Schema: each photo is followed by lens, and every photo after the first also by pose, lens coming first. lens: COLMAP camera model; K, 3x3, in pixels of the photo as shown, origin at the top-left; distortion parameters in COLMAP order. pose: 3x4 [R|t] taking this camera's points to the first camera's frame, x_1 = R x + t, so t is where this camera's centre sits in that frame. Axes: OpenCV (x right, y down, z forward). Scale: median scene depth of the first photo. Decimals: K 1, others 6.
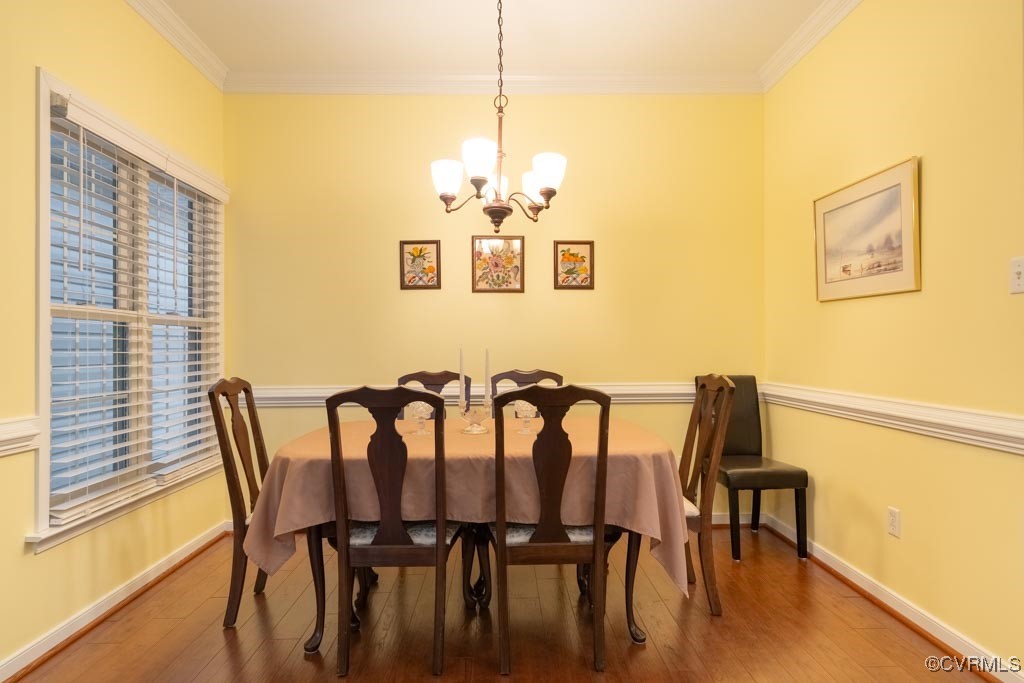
lens RADIAL K [[579.9, 0, 504.2], [0, 579.9, 340.9], [0, 0, 1]] dist [0.022276, -0.002149]
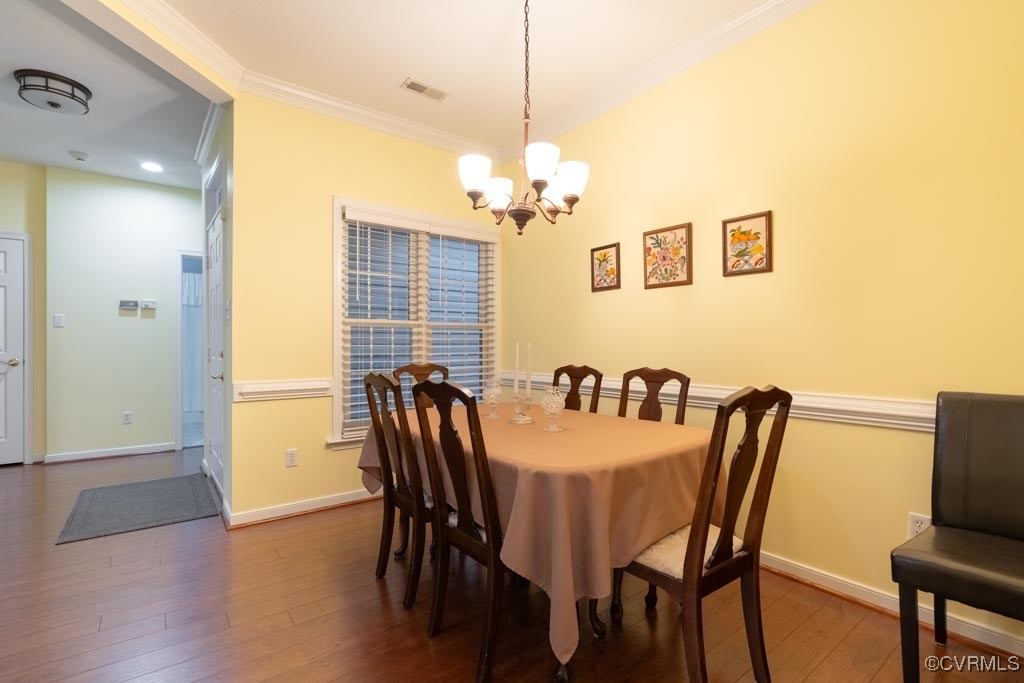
lens RADIAL K [[462.5, 0, 512.7], [0, 462.5, 342.9], [0, 0, 1]] dist [-0.004297, 0.001511]
pose [[0.602267, 0.002583, -0.798291, 0.447523], [0.006648, 0.999944, 0.008251, 0.001555], [0.798267, -0.010276, 0.602216, 0.334882]]
